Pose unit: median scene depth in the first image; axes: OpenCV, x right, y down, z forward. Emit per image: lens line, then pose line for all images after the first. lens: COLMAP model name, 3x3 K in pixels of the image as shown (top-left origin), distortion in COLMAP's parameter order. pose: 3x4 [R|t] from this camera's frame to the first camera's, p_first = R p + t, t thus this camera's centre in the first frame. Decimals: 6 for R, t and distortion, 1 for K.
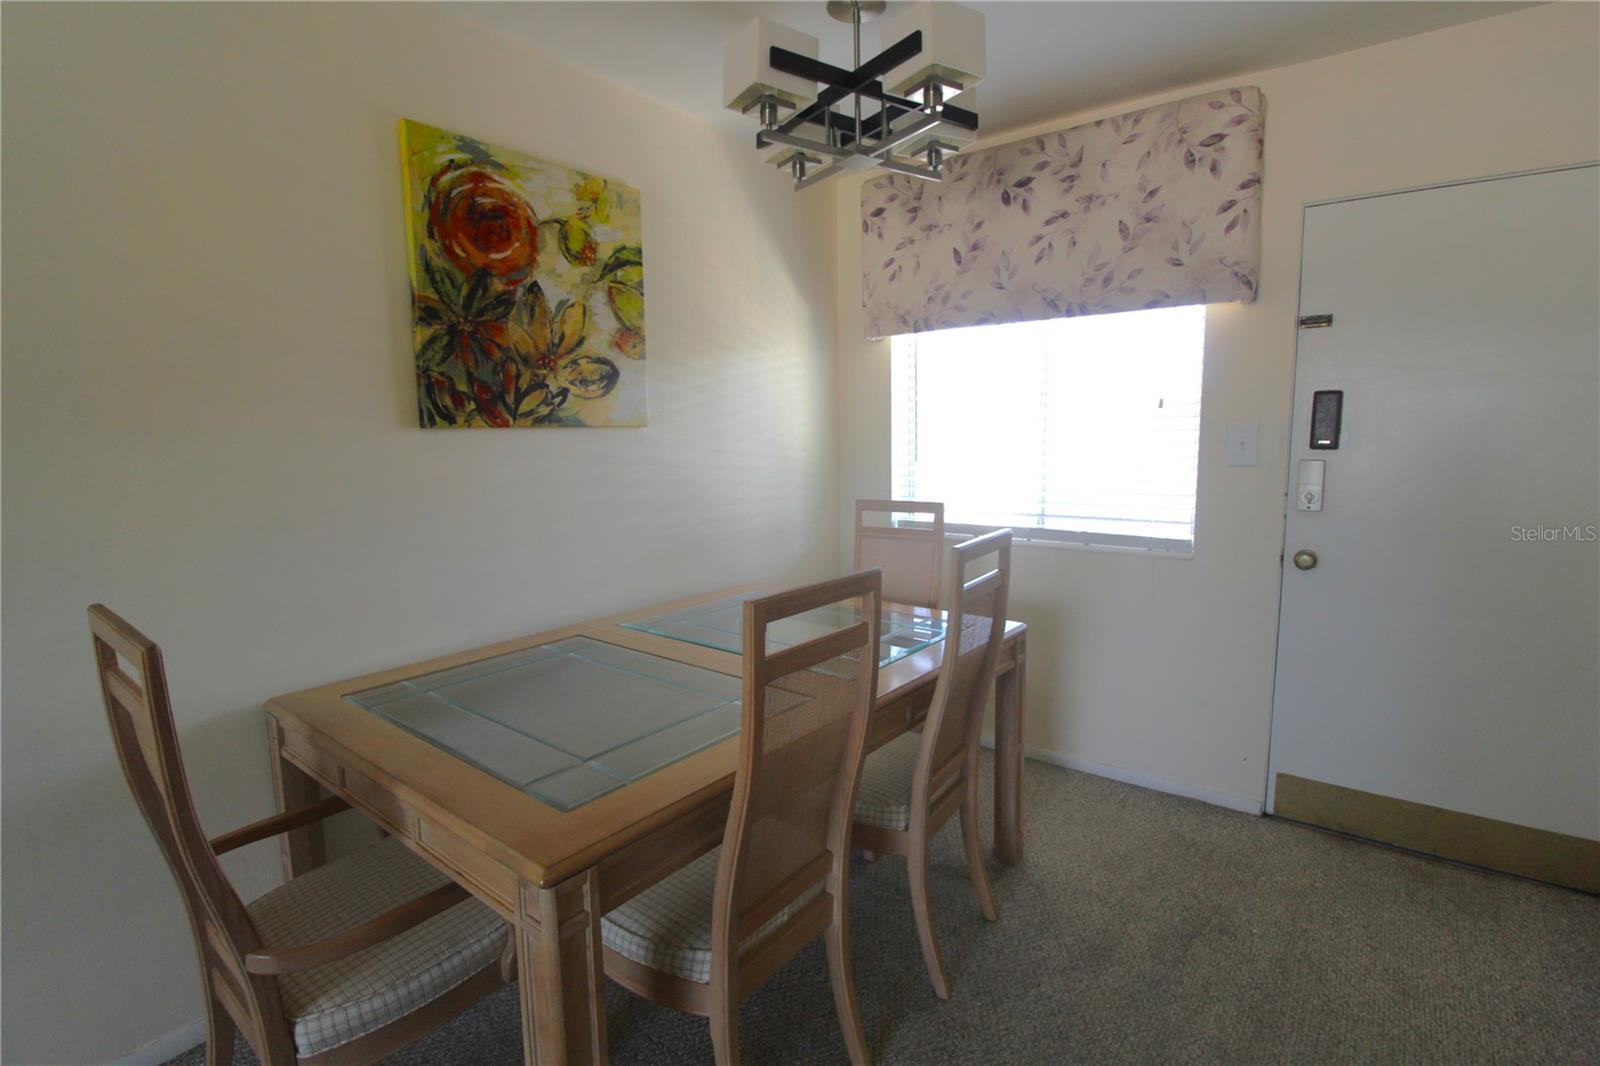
lens RADIAL K [[800.3, 0, 788.7], [0, 800.3, 534.0], [0, 0, 1]] dist [-0.003302, -0.003037]
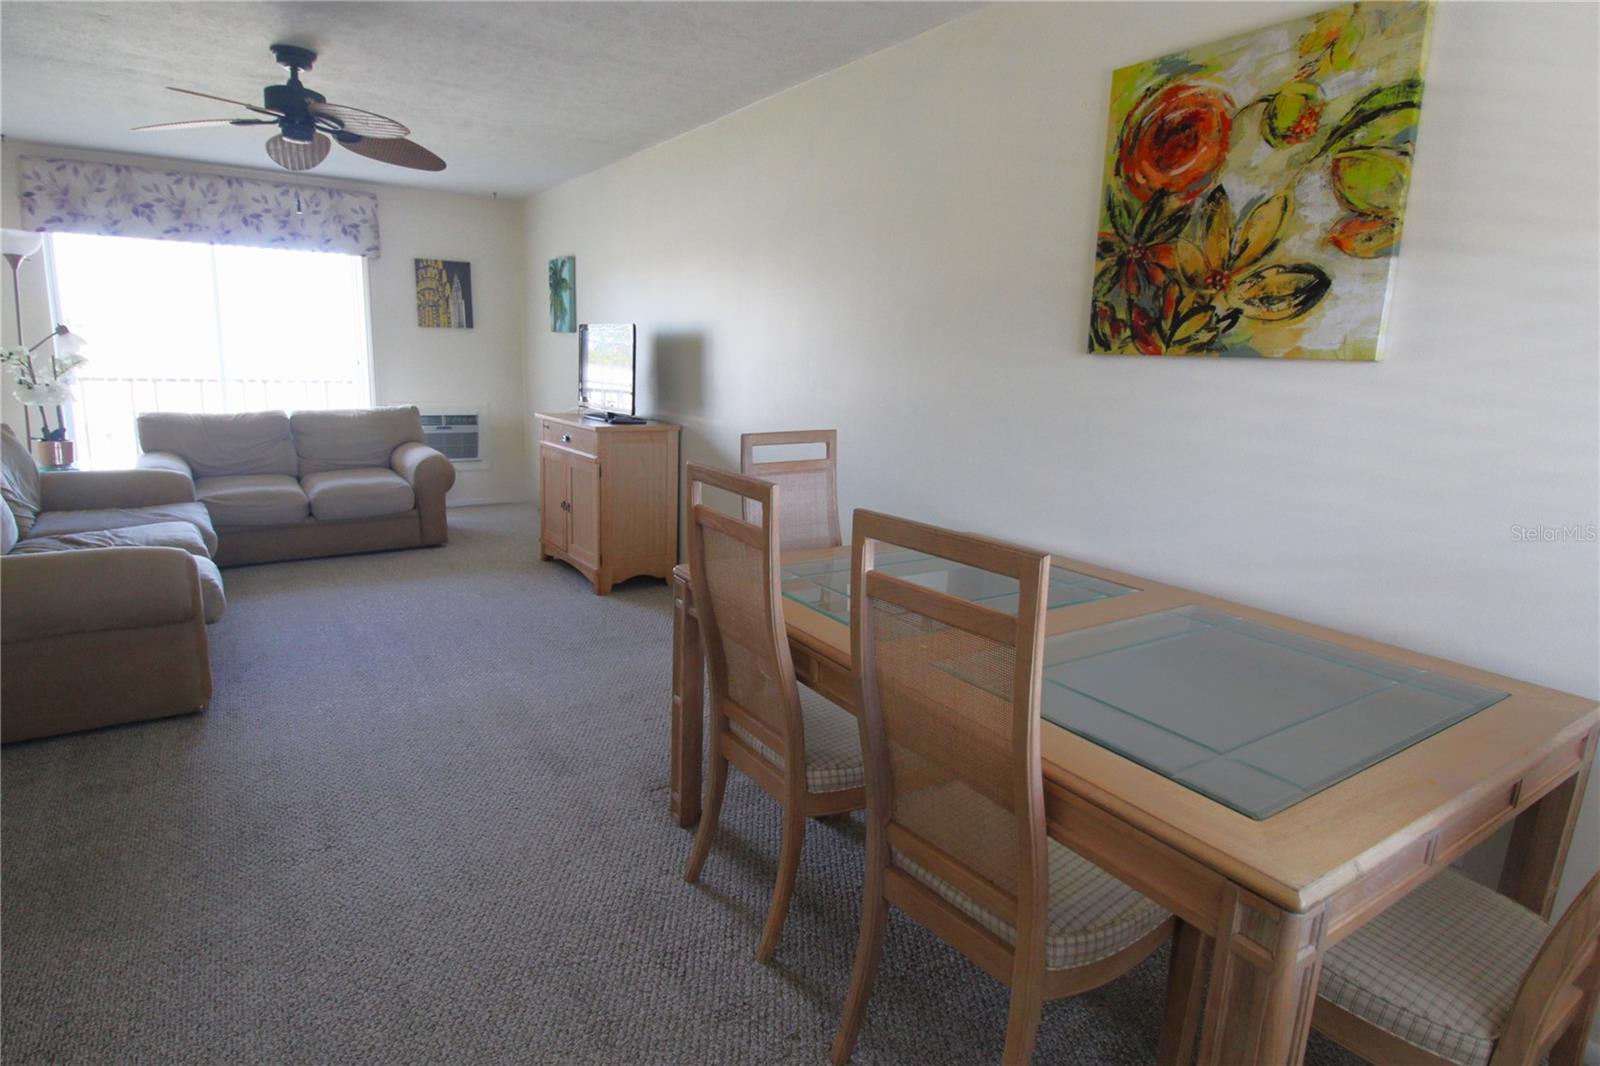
lens RADIAL K [[800.3, 0, 795.9], [0, 800.3, 527.3], [0, 0, 1]] dist [-0.003302, -0.003037]
pose [[-0.295295, 0.192887, -0.935732, 0.702470], [-0.167174, 0.953867, 0.249381, -0.102403], [0.940667, 0.230071, -0.249427, 0.872649]]
